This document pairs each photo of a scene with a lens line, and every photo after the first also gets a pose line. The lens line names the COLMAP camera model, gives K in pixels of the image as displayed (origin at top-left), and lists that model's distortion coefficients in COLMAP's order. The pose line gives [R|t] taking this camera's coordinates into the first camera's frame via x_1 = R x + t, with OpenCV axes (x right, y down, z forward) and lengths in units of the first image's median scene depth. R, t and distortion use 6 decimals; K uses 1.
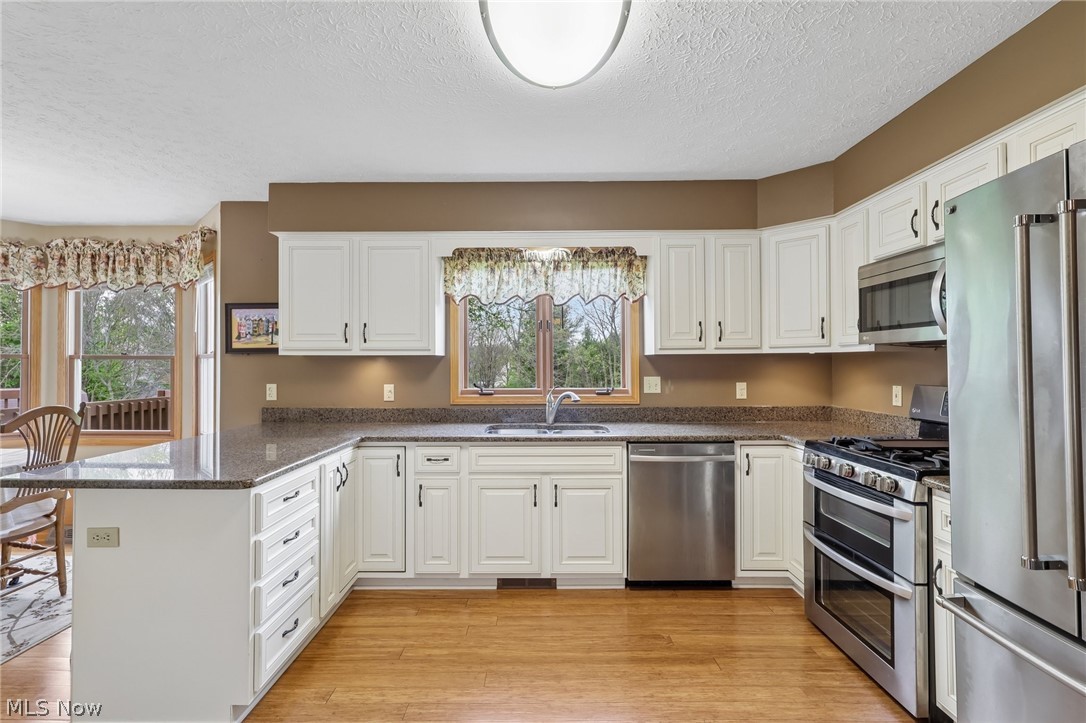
lens RADIAL K [[501.2, 0, 538.1], [0, 501.2, 361.1], [0, 0, 1]] dist [0.001222, -0.000151]
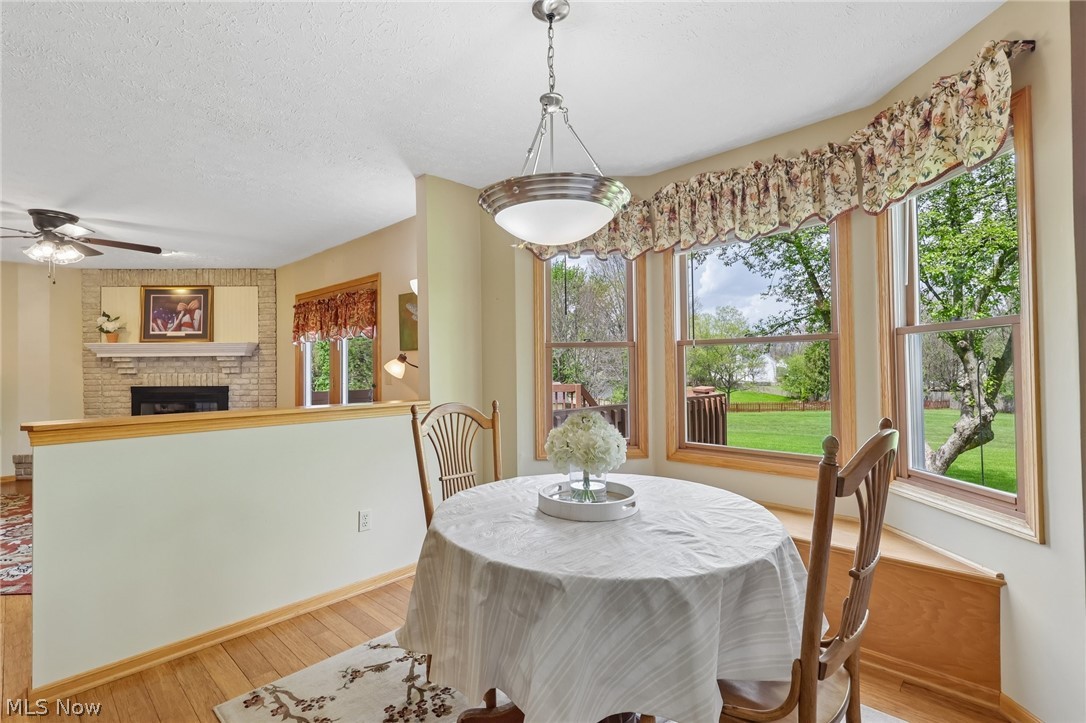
lens RADIAL K [[501.2, 0, 543.2], [0, 501.2, 362.5], [0, 0, 1]] dist [0.001222, -0.000151]
pose [[0.728688, -0.015493, -0.684670, -0.695598], [0.017510, 0.999839, -0.003990, 0.024496], [0.684622, -0.009081, 0.728842, 0.388354]]
